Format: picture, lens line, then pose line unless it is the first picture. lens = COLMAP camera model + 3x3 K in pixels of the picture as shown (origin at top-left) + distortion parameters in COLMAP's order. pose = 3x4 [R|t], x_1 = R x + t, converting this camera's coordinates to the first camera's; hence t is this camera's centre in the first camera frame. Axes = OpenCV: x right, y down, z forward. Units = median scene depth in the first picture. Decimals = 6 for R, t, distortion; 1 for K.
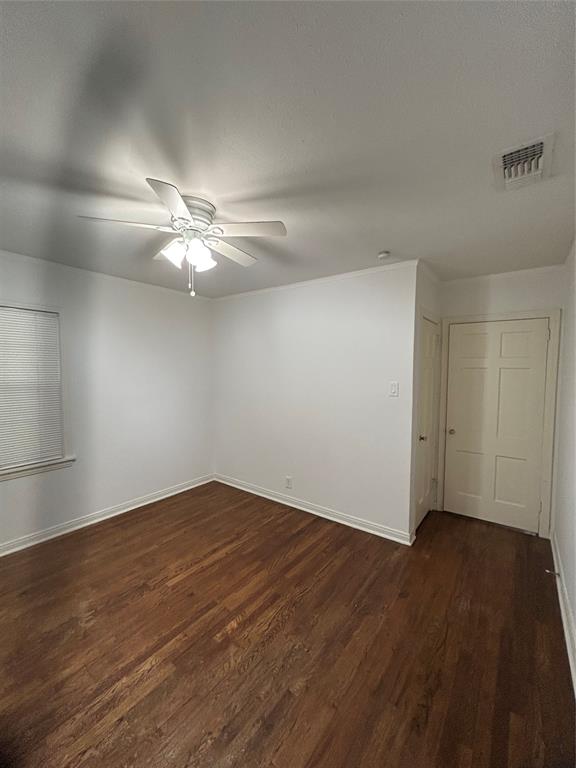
lens RADIAL K [[307.5, 0, 285.4], [0, 307.5, 386.1], [0, 0, 1]] dist [-0.004027, 0.000533]
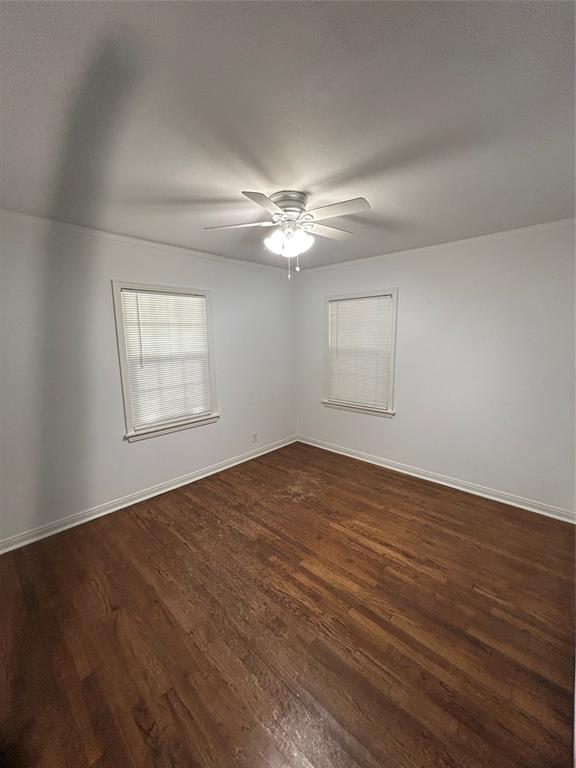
lens RADIAL K [[307.5, 0, 291.3], [0, 307.5, 385.9], [0, 0, 1]] dist [-0.004027, 0.000533]
pose [[-0.096866, 0.152804, -0.983498, 0.646420], [-0.048387, 0.986253, 0.157998, -0.057109], [0.994121, 0.062893, -0.088140, 0.812702]]
